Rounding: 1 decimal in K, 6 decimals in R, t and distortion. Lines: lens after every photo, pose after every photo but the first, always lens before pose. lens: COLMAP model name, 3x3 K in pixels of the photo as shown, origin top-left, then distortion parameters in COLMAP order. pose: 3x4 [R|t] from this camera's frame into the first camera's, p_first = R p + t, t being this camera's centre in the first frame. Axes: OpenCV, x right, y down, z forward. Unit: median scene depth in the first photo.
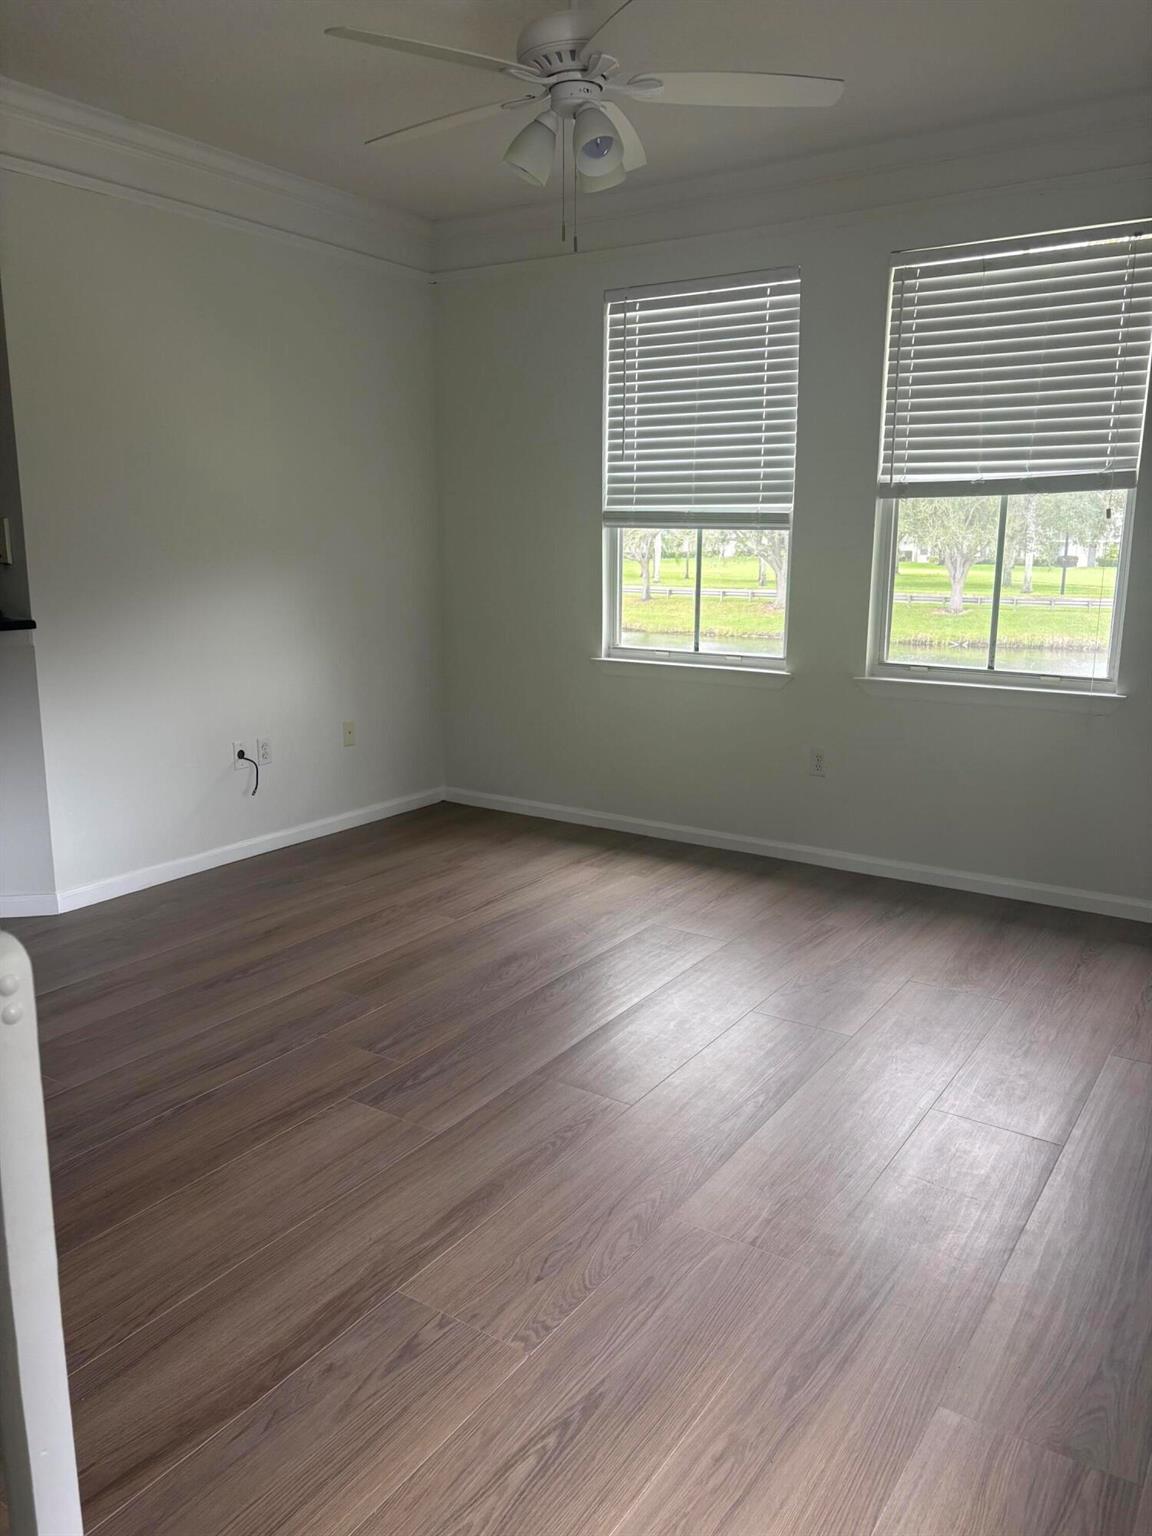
lens RADIAL K [[1160.7, 0, 577.7], [0, 1160.7, 768.7], [0, 0, 1]] dist [0.003450, -0.008148]
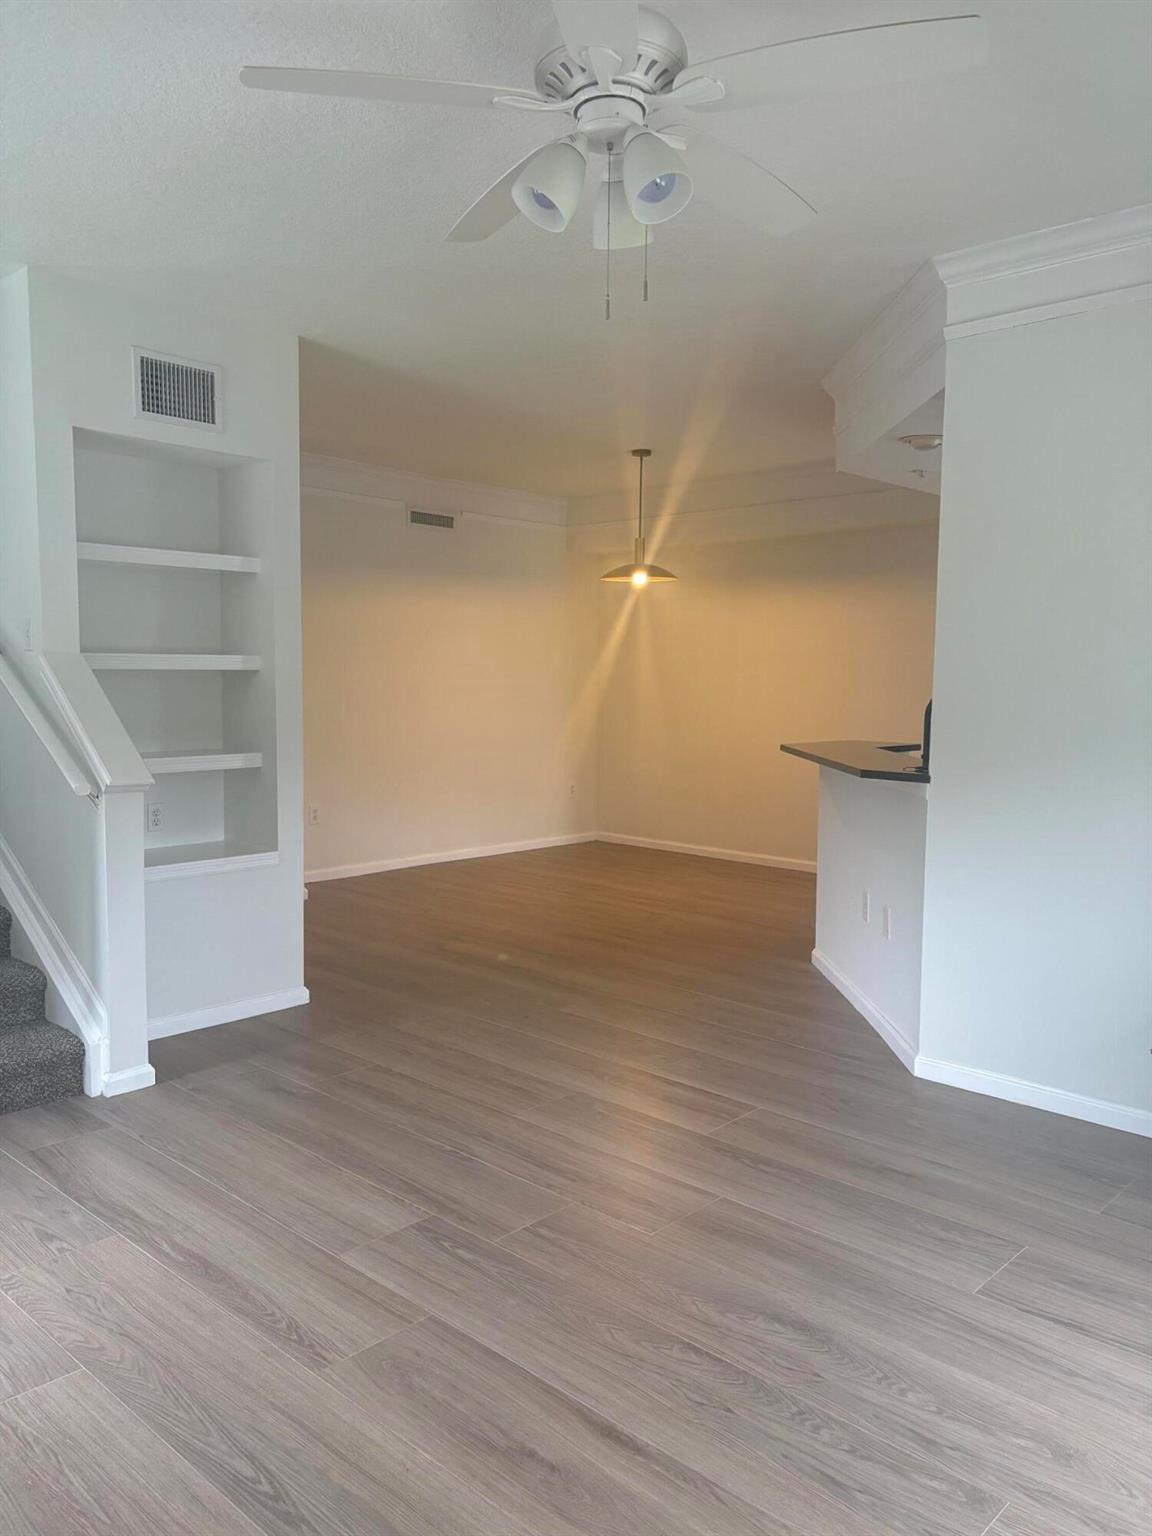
lens RADIAL K [[1160.7, 0, 564.3], [0, 1160.7, 765.9], [0, 0, 1]] dist [0.003450, -0.008148]
pose [[-0.145947, 0.086631, -0.985492, 0.707357], [-0.221912, 0.967906, 0.117950, -0.233172], [0.964082, 0.235907, -0.122038, 1.042519]]
